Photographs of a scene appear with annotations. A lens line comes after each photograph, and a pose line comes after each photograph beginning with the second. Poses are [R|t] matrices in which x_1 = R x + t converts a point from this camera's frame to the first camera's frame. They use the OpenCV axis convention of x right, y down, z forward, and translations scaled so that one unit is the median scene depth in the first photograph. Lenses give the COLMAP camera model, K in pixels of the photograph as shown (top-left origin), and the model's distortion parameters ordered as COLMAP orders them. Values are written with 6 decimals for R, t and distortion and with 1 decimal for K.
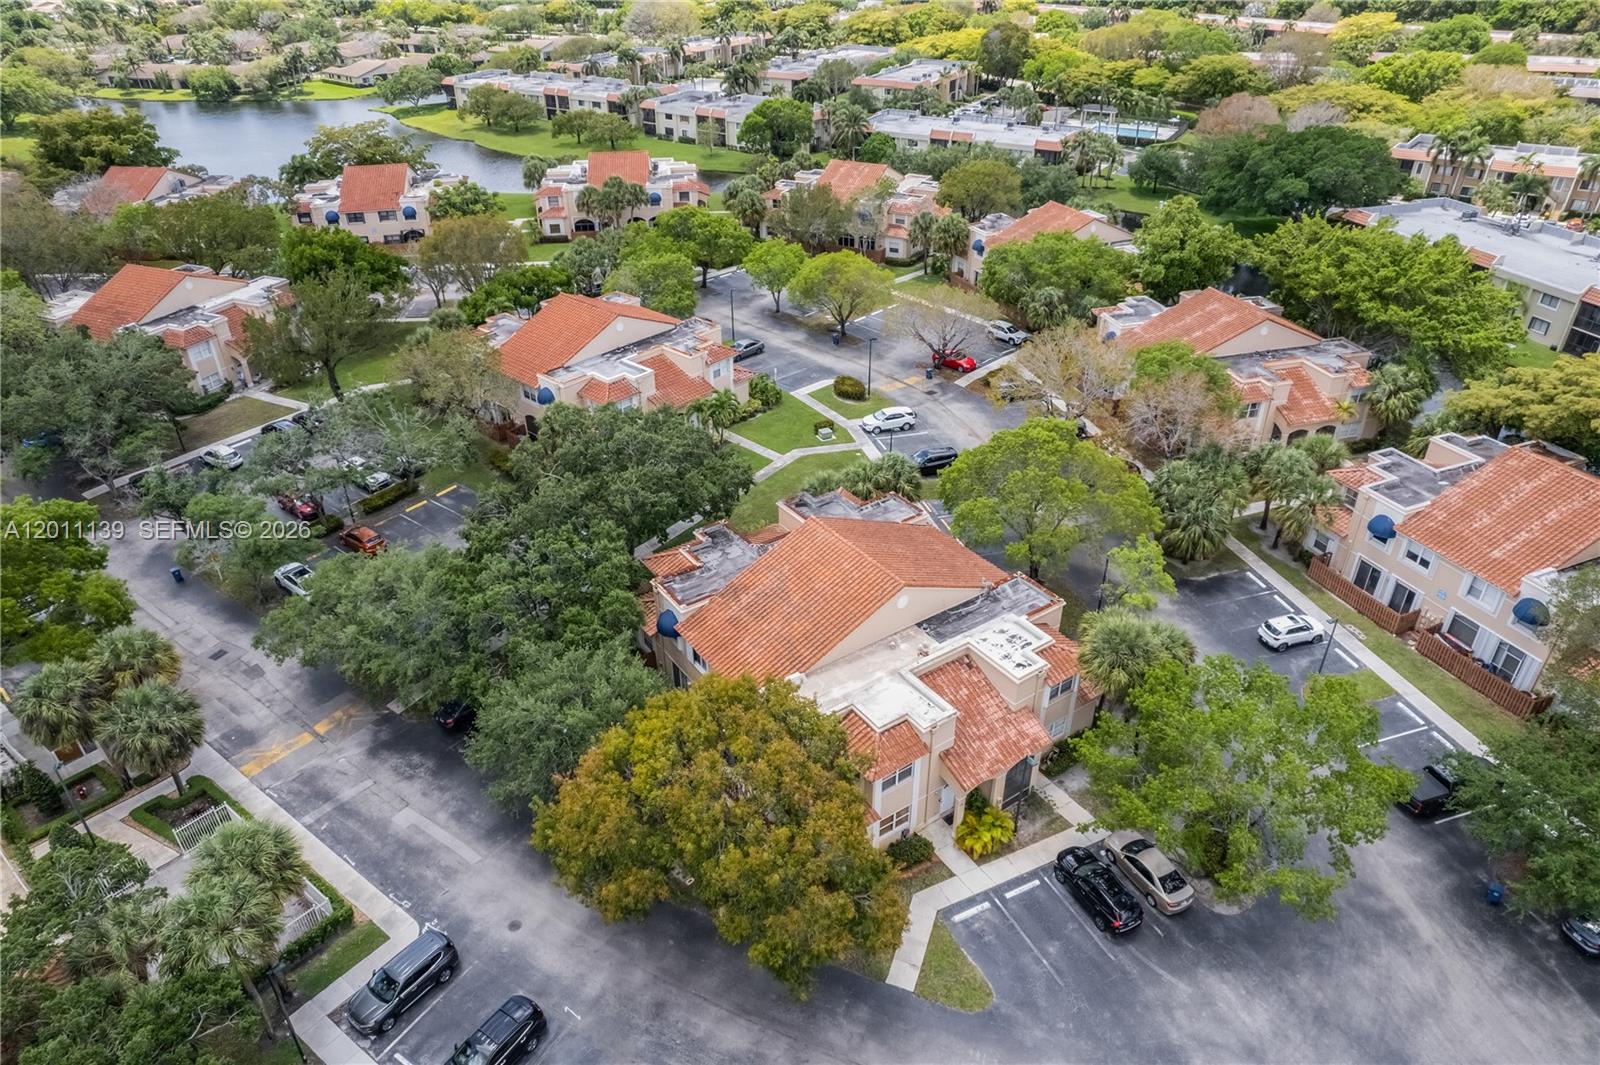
lens RADIAL K [[1018.7, 0, 800.0], [0, 1018.7, 532.5], [0, 0, 1]] dist [-0.038381, 0.048049]
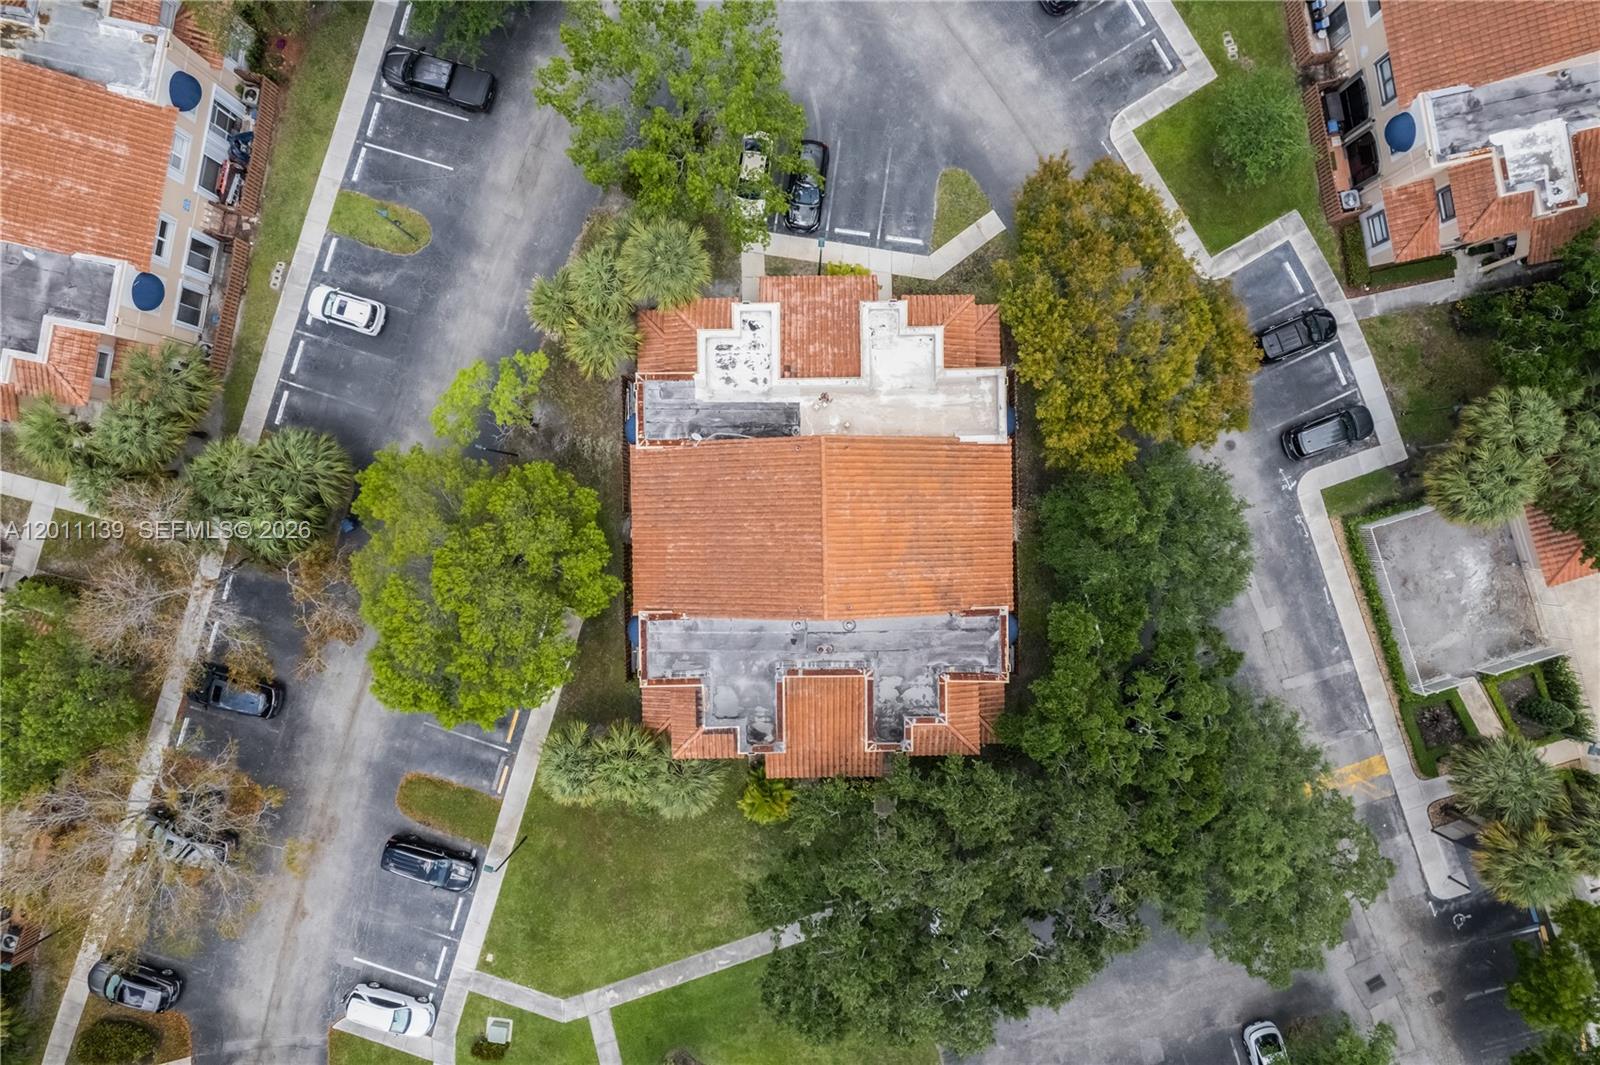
lens RADIAL K [[1018.7, 0, 800.0], [0, 1018.7, 532.5], [0, 0, 1]] dist [-0.038381, 0.048049]
pose [[-0.830315, -0.557294, 0.000825, 0.067663], [0.303164, -0.450443, 0.839758, -0.682685], [-0.467620, 0.697513, 0.542961, 0.555232]]
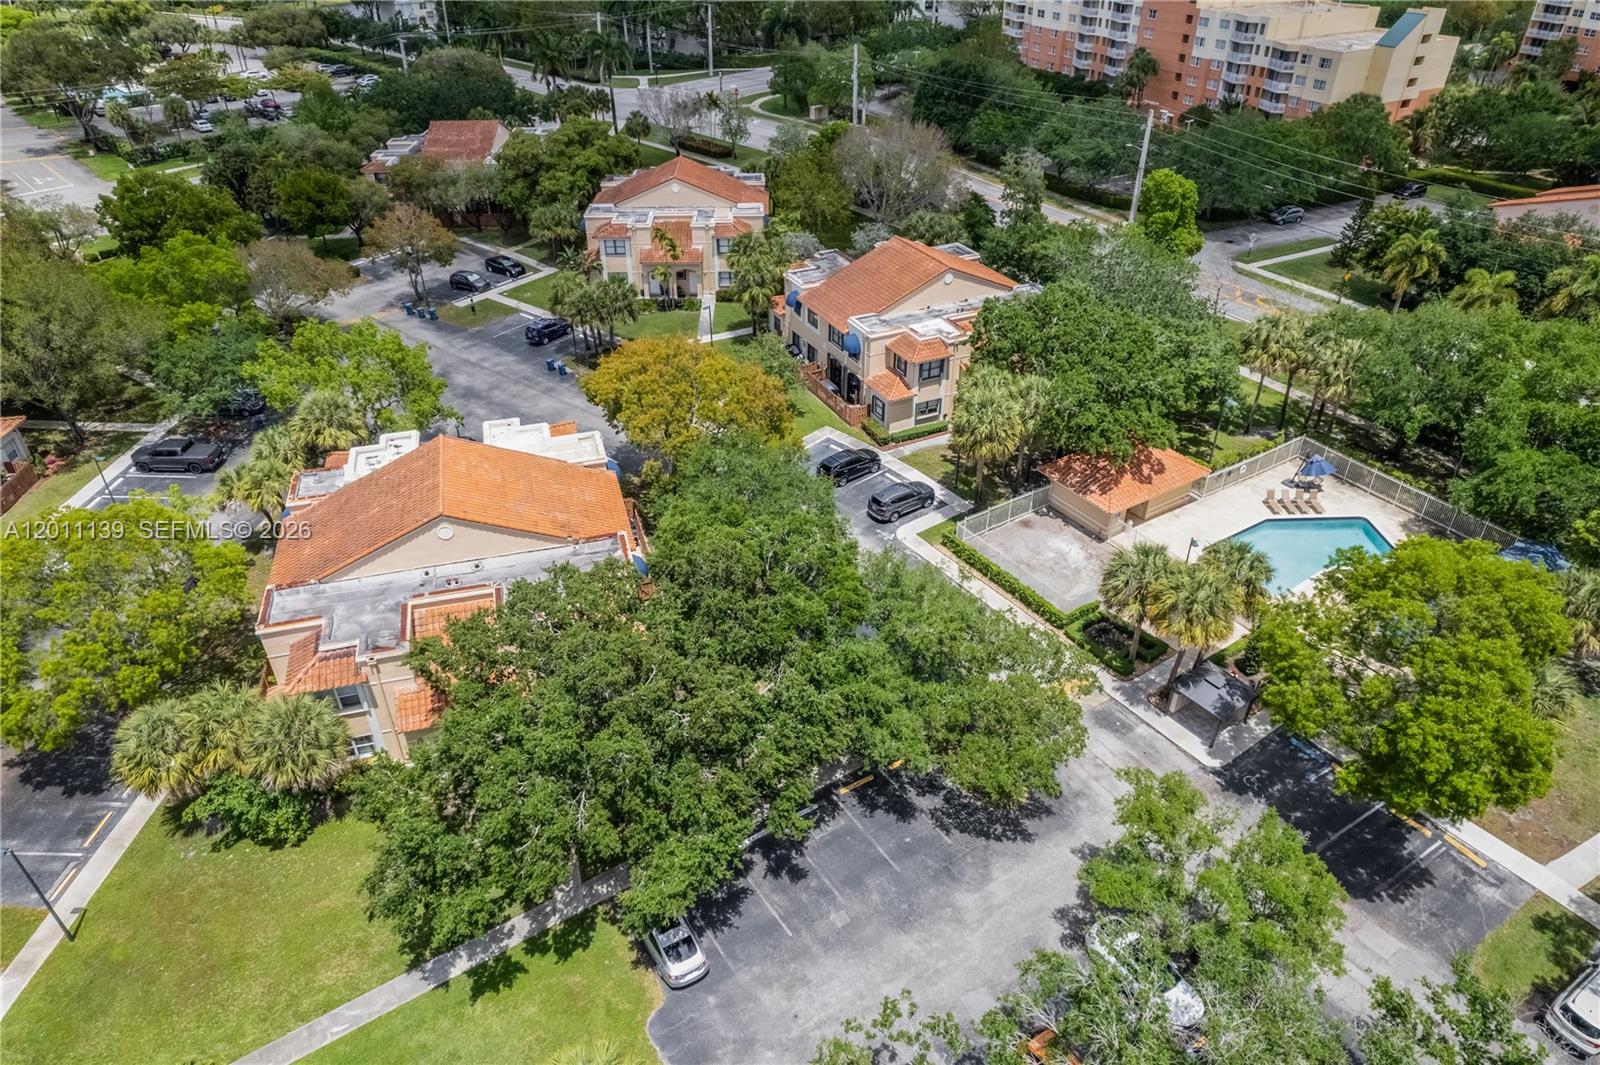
lens RADIAL K [[1018.7, 0, 800.0], [0, 1018.7, 532.5], [0, 0, 1]] dist [-0.038381, 0.048049]
pose [[-0.948358, -0.164723, 0.271079, -0.524610], [0.184234, 0.409636, 0.893452, -0.748632], [-0.258216, 0.897254, -0.358134, 1.283917]]
